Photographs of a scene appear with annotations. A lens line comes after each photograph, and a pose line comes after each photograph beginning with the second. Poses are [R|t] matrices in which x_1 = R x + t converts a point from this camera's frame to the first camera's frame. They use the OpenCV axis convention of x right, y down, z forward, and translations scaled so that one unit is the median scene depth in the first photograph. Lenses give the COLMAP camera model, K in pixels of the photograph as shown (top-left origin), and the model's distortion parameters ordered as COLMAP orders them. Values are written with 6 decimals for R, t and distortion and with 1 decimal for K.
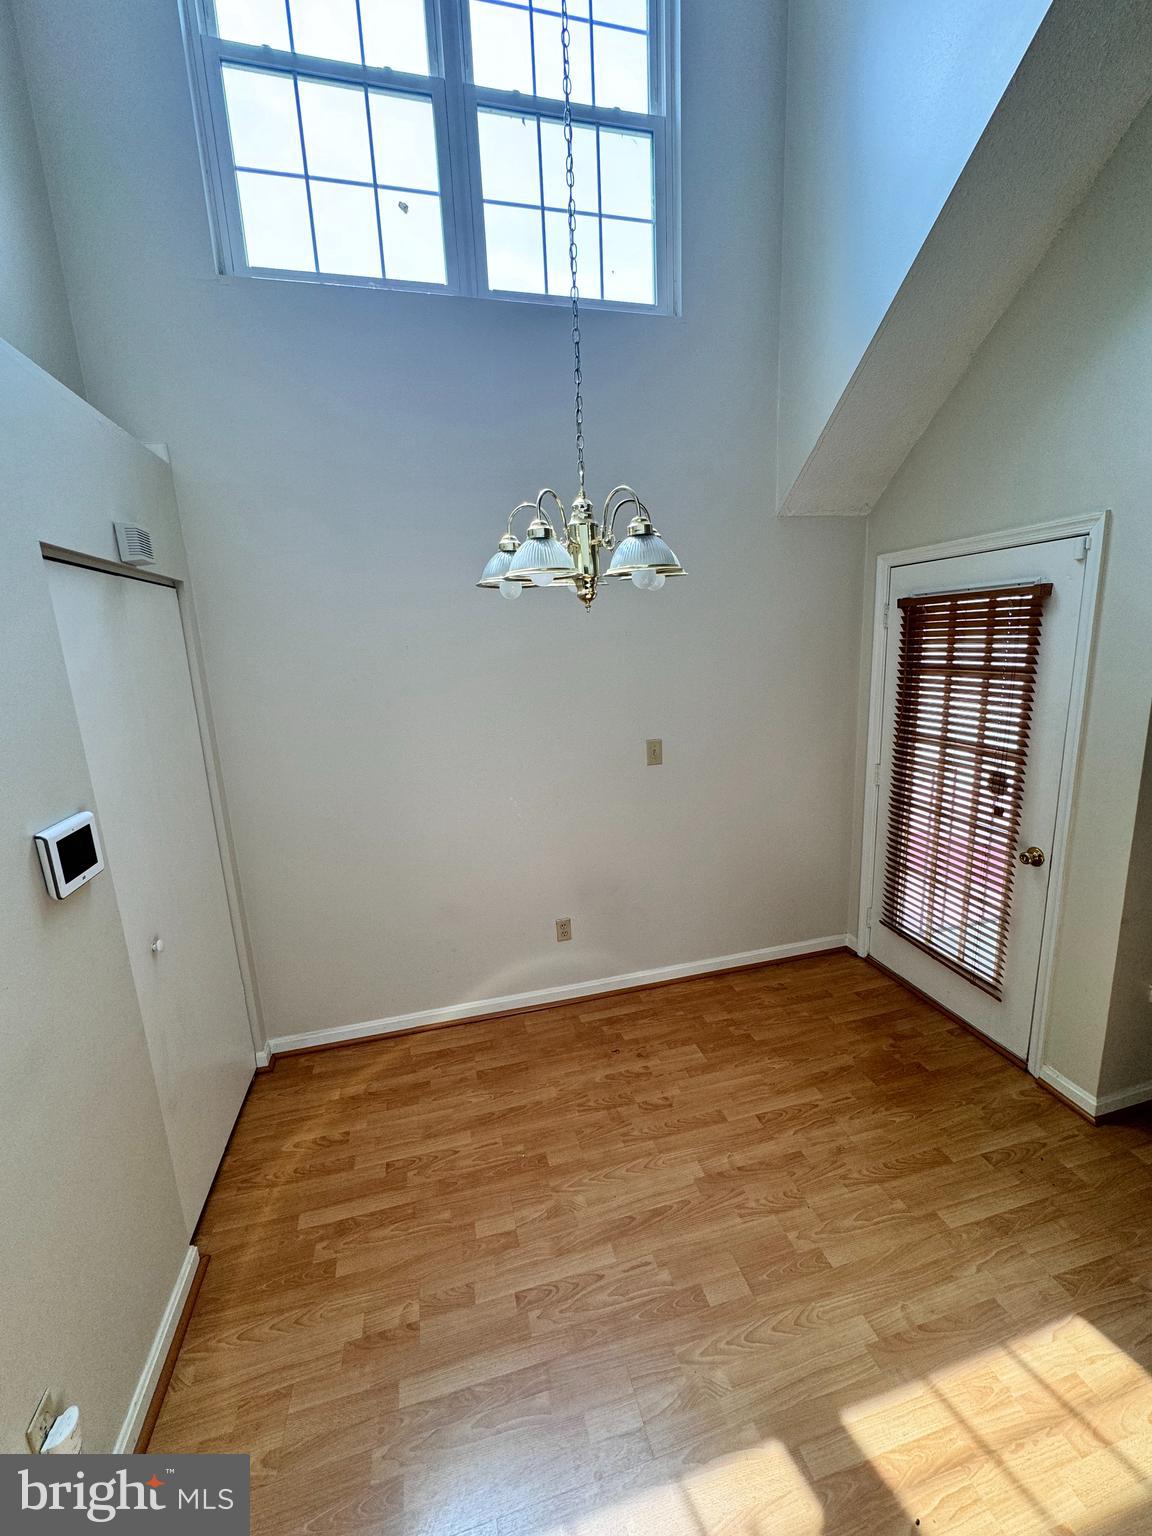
lens RADIAL K [[619.8, 0, 576.0], [0, 619.8, 768.0], [0, 0, 1]] dist [0.000314, 0.000026]
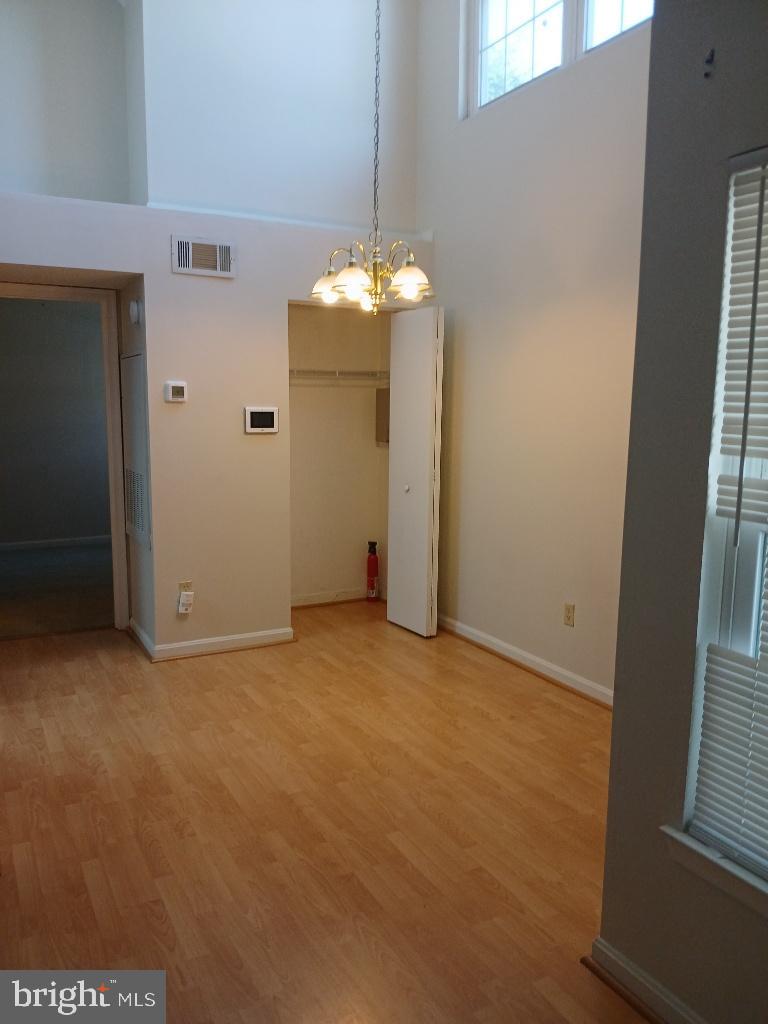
lens RADIAL K [[801.5, 0, 389.4], [0, 801.5, 519.9], [0, 0, 1]] dist [0.119847, -0.243064]
pose [[0.235710, 0.187052, -0.953652, 1.702606], [-0.222019, 0.965715, 0.134543, -0.018613], [0.946123, 0.180015, 0.269158, 0.442056]]
